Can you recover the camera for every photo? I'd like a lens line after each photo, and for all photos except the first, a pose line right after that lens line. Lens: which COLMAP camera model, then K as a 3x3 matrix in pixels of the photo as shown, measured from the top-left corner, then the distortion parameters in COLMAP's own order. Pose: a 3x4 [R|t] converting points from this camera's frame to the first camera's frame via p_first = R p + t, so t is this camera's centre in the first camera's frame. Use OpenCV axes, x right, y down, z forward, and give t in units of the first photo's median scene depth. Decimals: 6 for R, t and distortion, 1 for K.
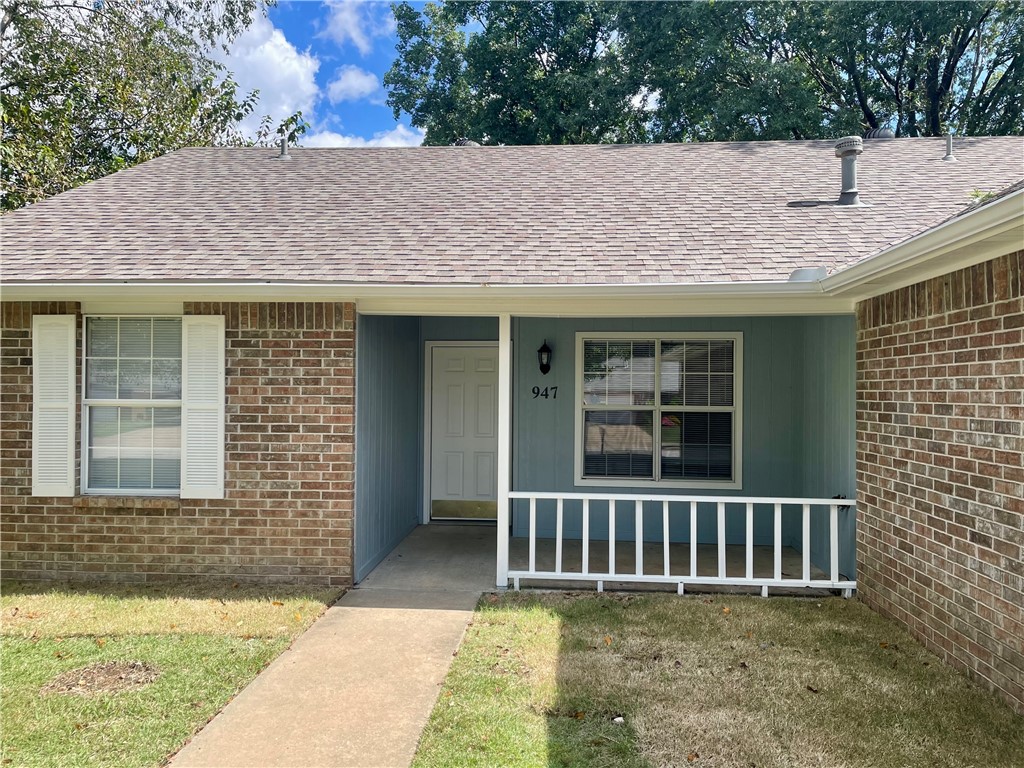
lens RADIAL K [[775.5, 0, 511.7], [0, 775.5, 382.5], [0, 0, 1]] dist [0.000139, -0.000762]
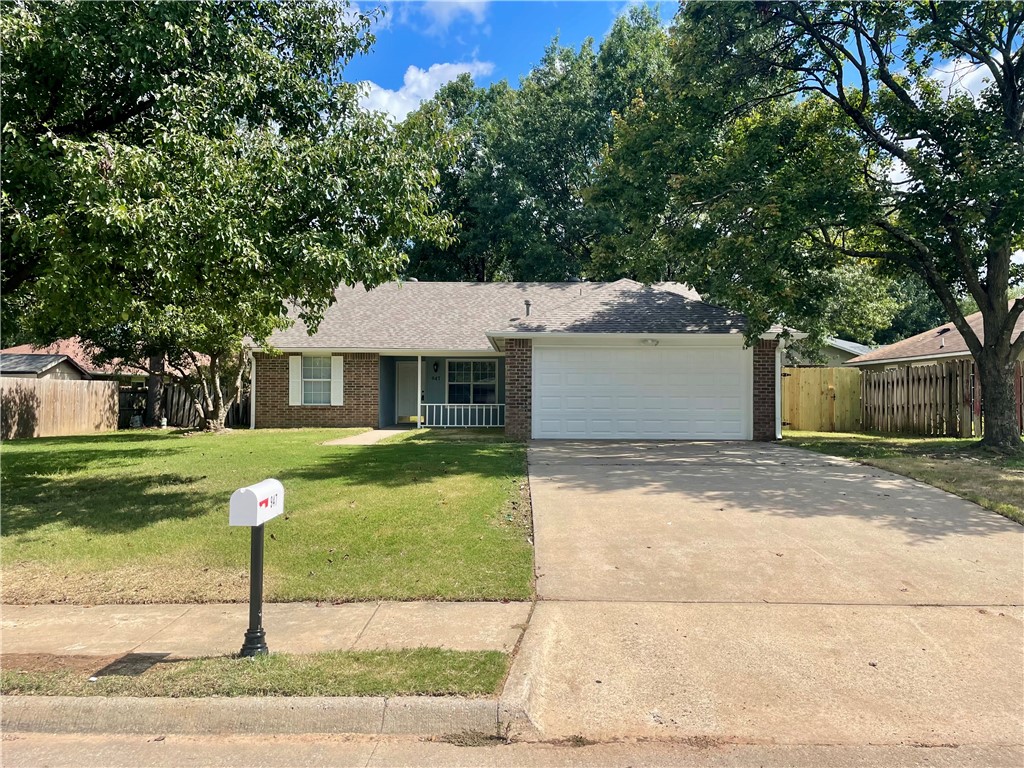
lens RADIAL K [[775.5, 0, 514.0], [0, 775.5, 386.1], [0, 0, 1]] dist [0.000139, -0.000762]
pose [[0.998056, -0.003332, 0.062228, 0.210264], [0.003436, 0.999993, -0.001577, 0.064659], [-0.062222, 0.001788, 0.998061, -2.720371]]
